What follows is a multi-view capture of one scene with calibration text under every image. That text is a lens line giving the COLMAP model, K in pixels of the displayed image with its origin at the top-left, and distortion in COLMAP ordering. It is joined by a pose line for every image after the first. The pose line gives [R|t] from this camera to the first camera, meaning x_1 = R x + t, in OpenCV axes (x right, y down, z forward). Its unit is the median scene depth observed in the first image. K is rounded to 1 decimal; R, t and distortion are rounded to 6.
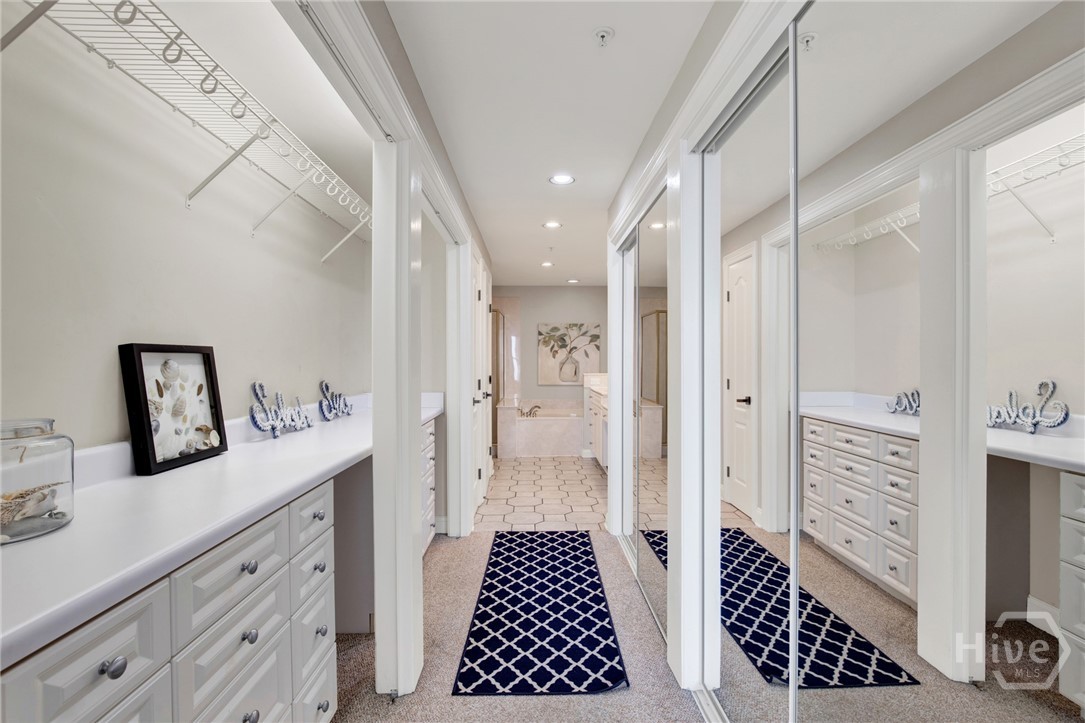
lens RADIAL K [[507.9, 0, 543.6], [0, 507.9, 362.0], [0, 0, 1]] dist [-0.020004, -0.000865]
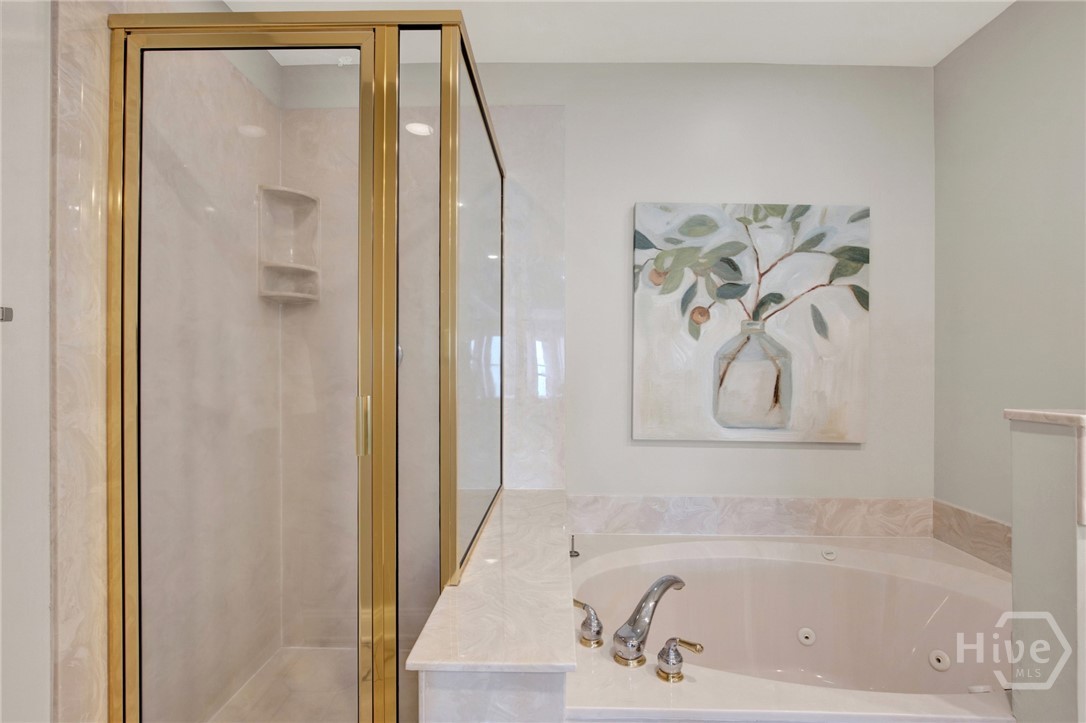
lens RADIAL K [[508.4, 0, 542.1], [0, 508.4, 369.5], [0, 0, 1]] dist [-0.020004, -0.000865]
pose [[0.999223, 0.005253, -0.039053, -0.046610], [-0.005604, 0.999945, -0.008891, 0.011461], [0.039004, 0.009103, 0.999198, 0.739758]]
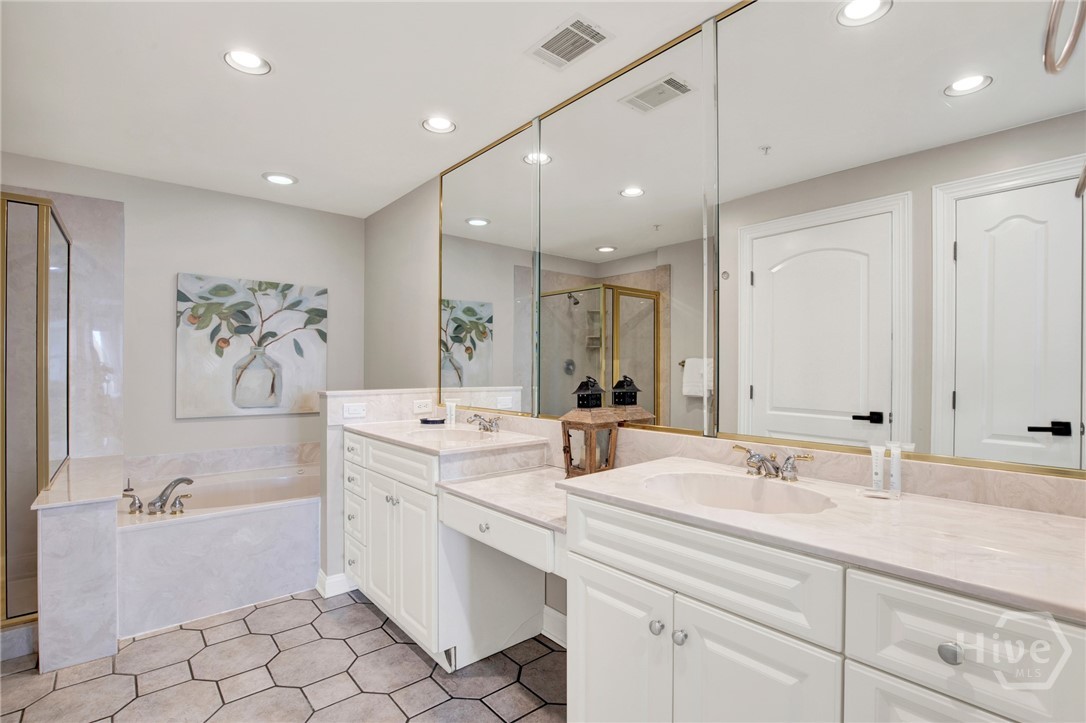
lens RADIAL K [[508.4, 0, 545.1], [0, 508.4, 365.2], [0, 0, 1]] dist [-0.020004, -0.000865]
pose [[0.774700, 0.003381, 0.632320, -0.036849], [0.001193, 0.999976, -0.006808, 0.003746], [-0.632328, 0.006029, 0.774677, 0.485255]]
